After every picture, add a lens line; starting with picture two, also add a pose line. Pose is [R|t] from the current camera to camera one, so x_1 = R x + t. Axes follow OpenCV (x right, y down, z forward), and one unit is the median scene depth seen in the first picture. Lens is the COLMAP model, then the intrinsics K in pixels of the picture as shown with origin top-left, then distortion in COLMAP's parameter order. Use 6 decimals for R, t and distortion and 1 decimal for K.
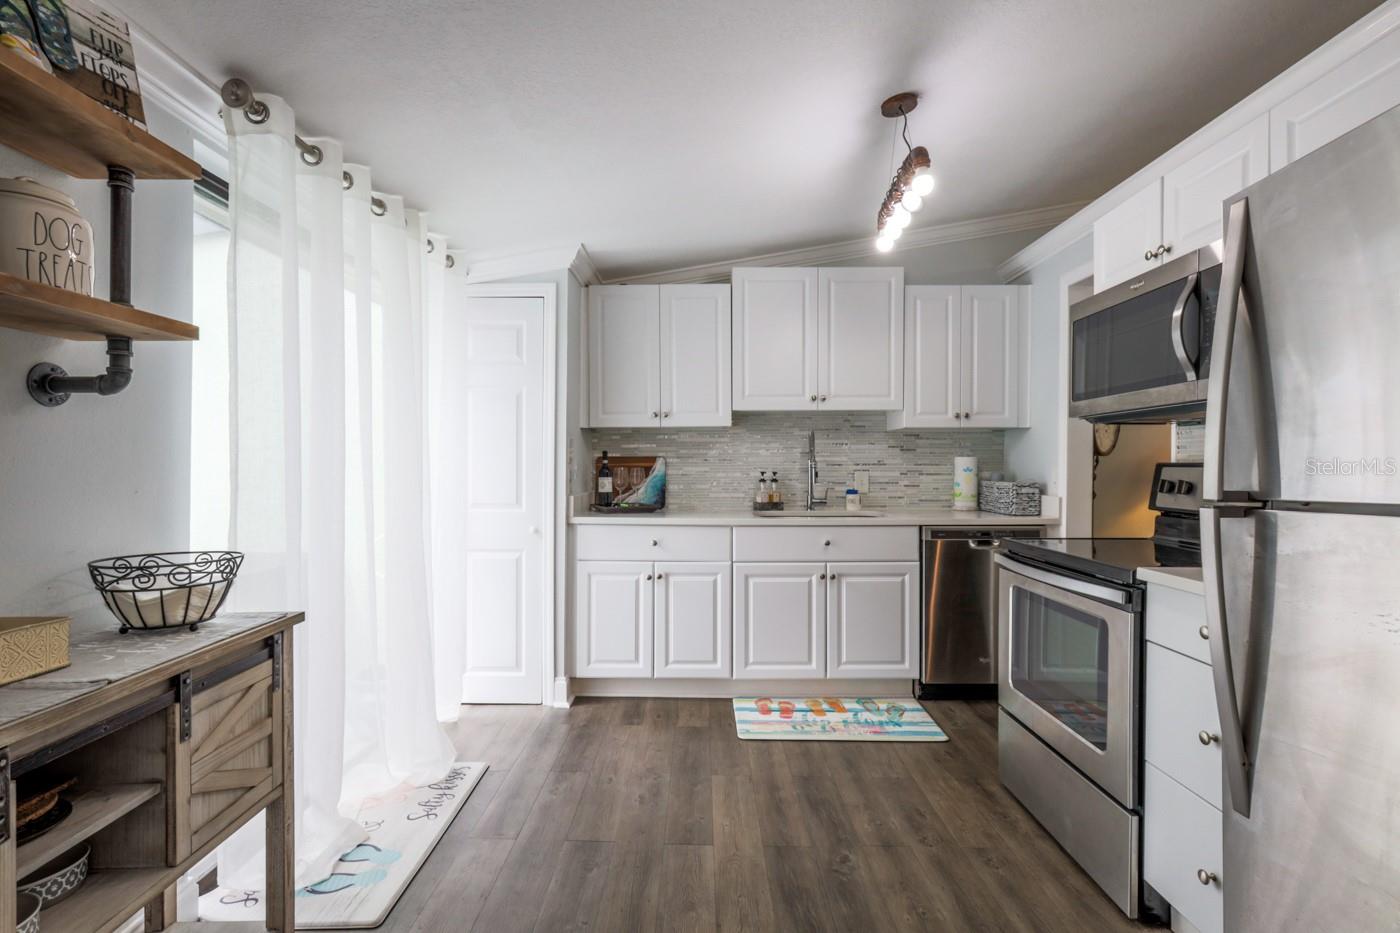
lens RADIAL K [[674.7, 0, 695.2], [0, 674.7, 468.3], [0, 0, 1]] dist [-0.004971, 0.005036]
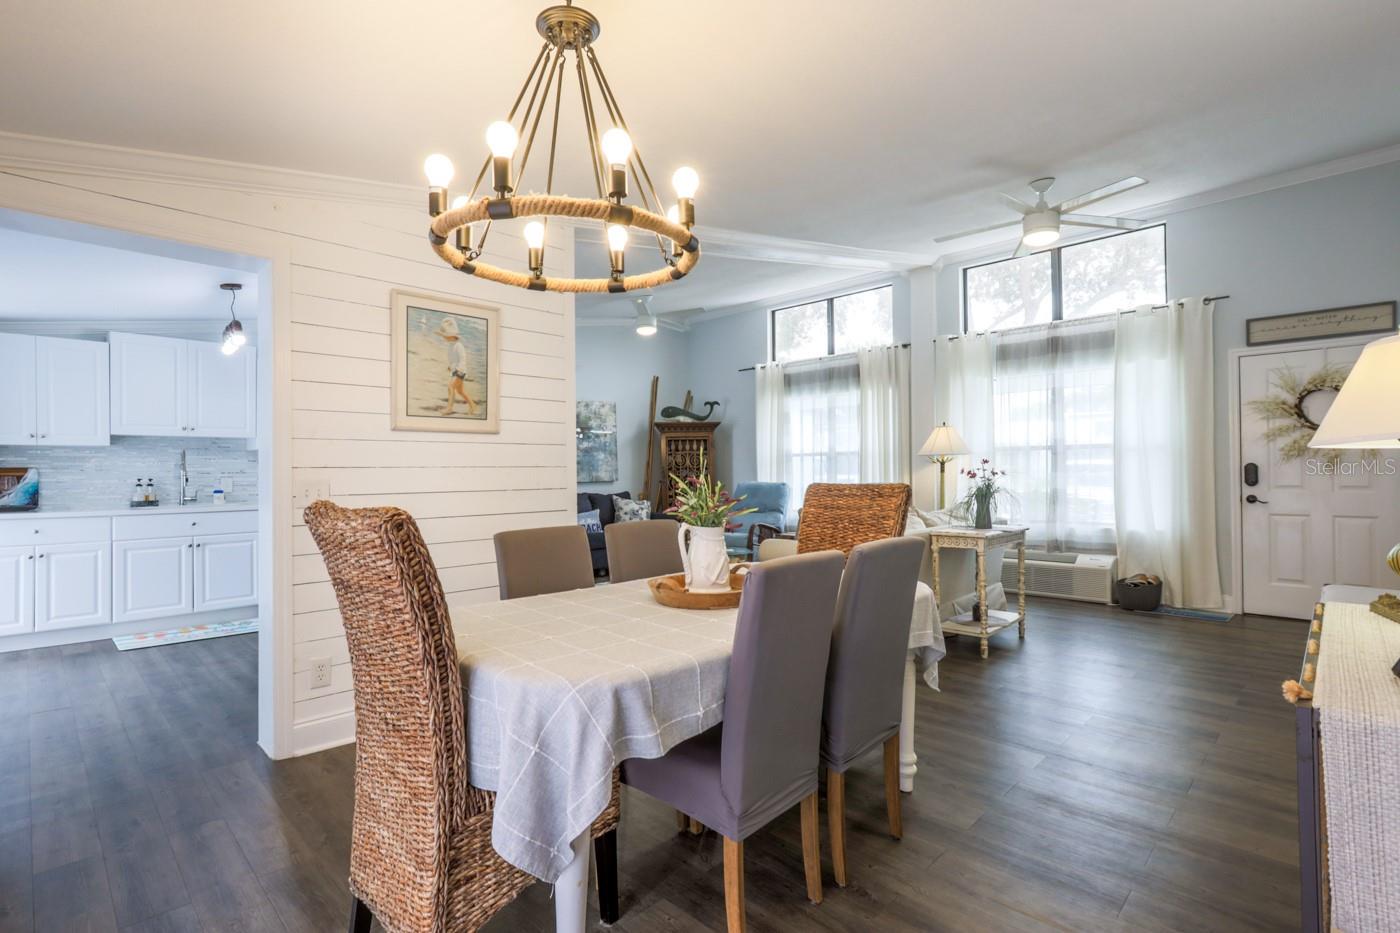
lens RADIAL K [[674.7, 0, 700.0], [0, 674.7, 467.8], [0, 0, 1]] dist [-0.004971, 0.005036]
pose [[0.699344, 0.000217, 0.714786, -0.087404], [0.011603, 0.999865, -0.011656, 0.012811], [-0.714691, 0.016445, 0.699247, -0.824134]]
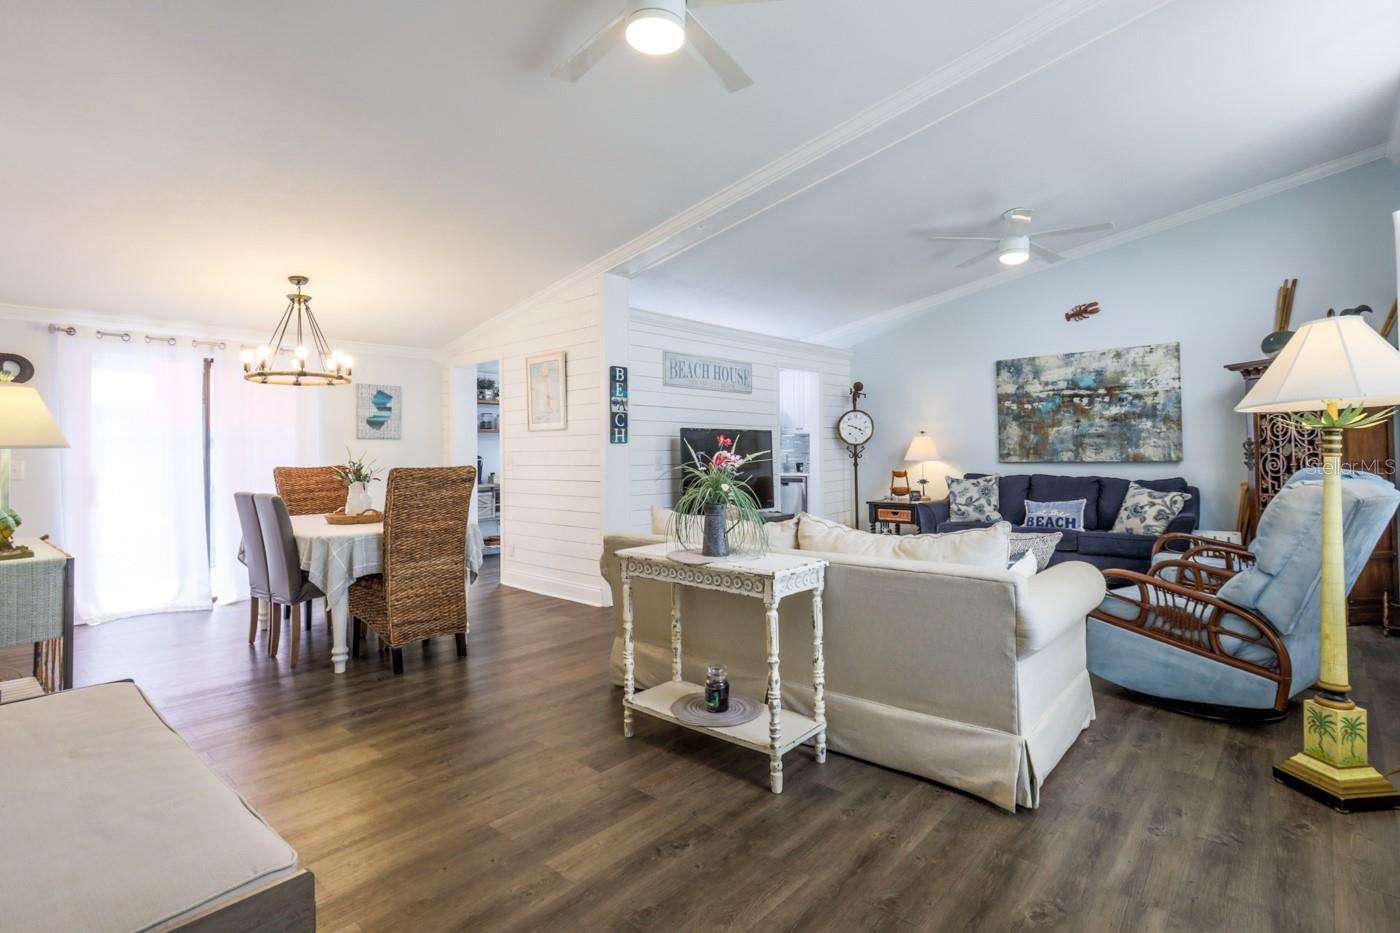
lens RADIAL K [[674.7, 0, 724.0], [0, 674.7, 439.8], [0, 0, 1]] dist [-0.004971, 0.005036]
pose [[0.754368, -0.016694, -0.656239, 1.669971], [0.004536, 0.999785, -0.020218, 0.005443], [0.656436, 0.012275, 0.754282, -0.834276]]
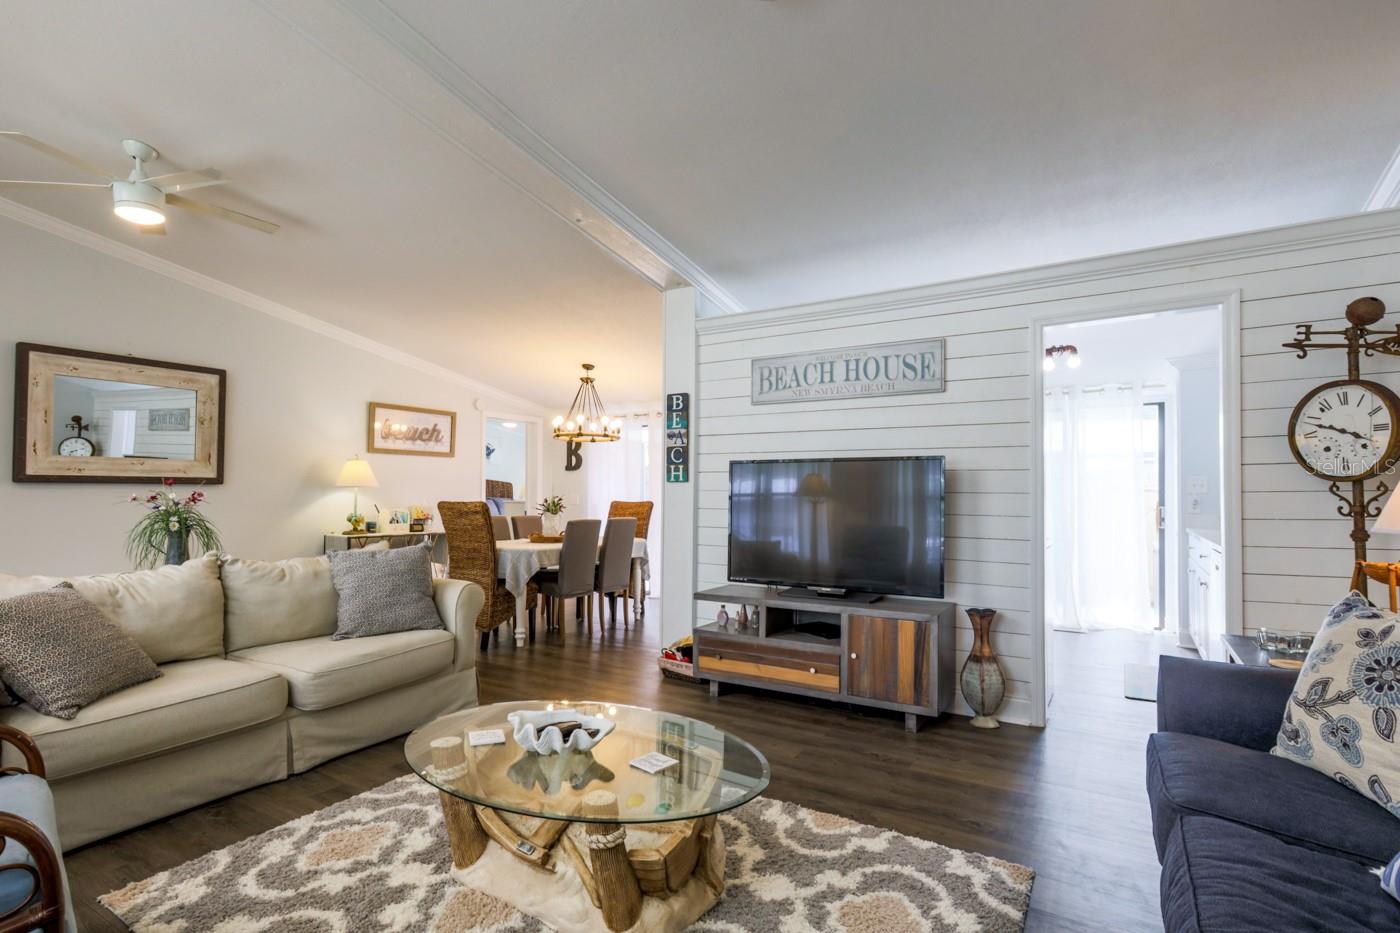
lens RADIAL K [[674.7, 0, 697.9], [0, 674.7, 478.7], [0, 0, 1]] dist [-0.004971, 0.005036]
pose [[-0.522323, -0.022709, -0.852446, 1.595494], [-0.009585, 0.999739, -0.020760, 0.001725], [0.852694, -0.002673, -0.522404, 0.809340]]
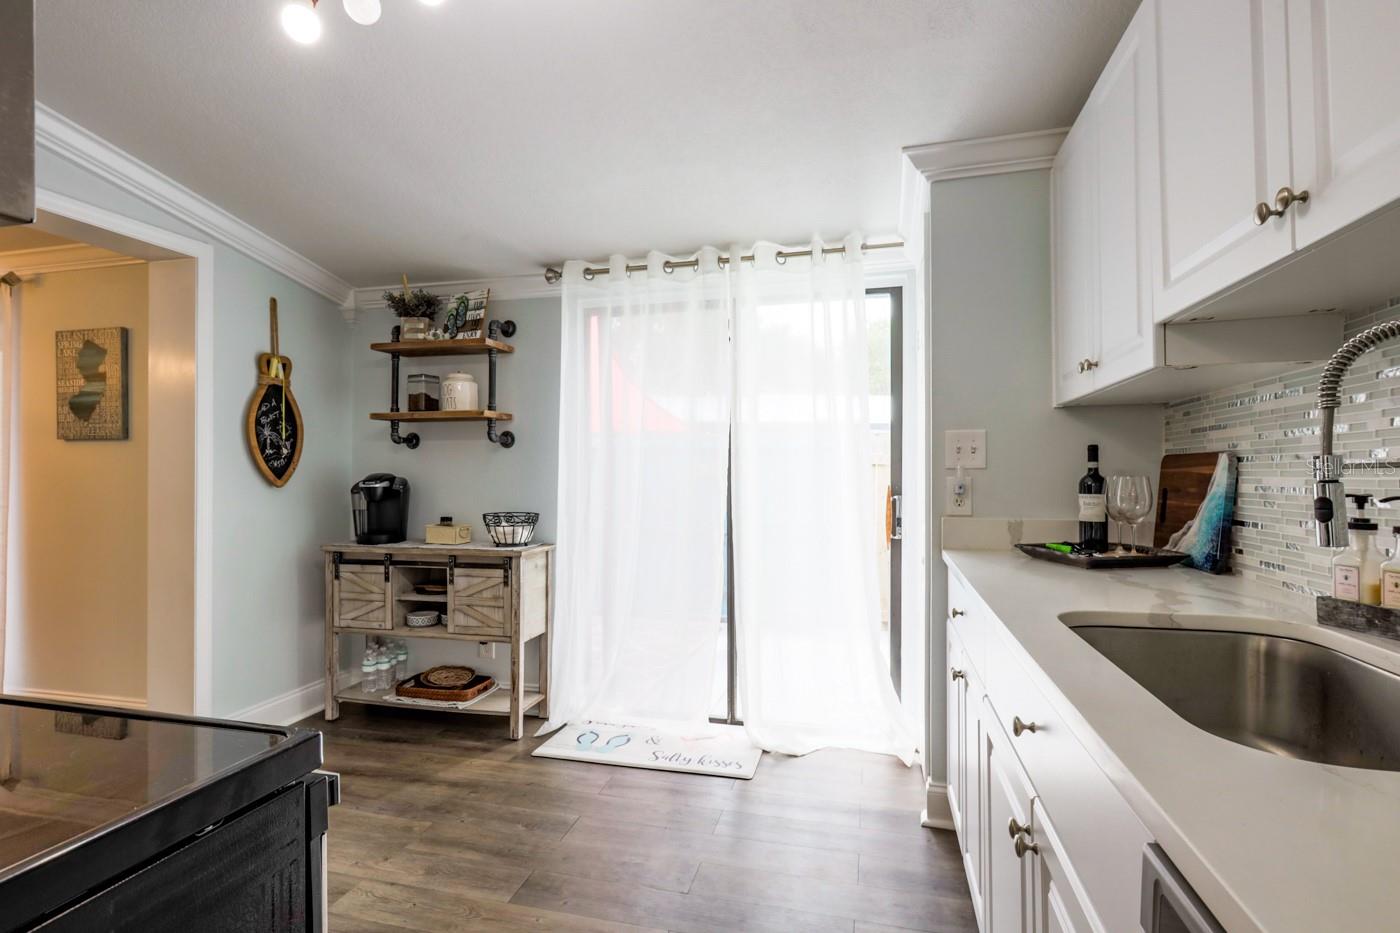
lens RADIAL K [[674.7, 0, 699.1], [0, 674.7, 465.8], [0, 0, 1]] dist [-0.004971, 0.005036]
pose [[-0.240556, -0.010220, -0.970581, 0.499046], [-0.005604, 0.999943, -0.009140, -0.002627], [0.970619, 0.003240, -0.240600, 0.877254]]
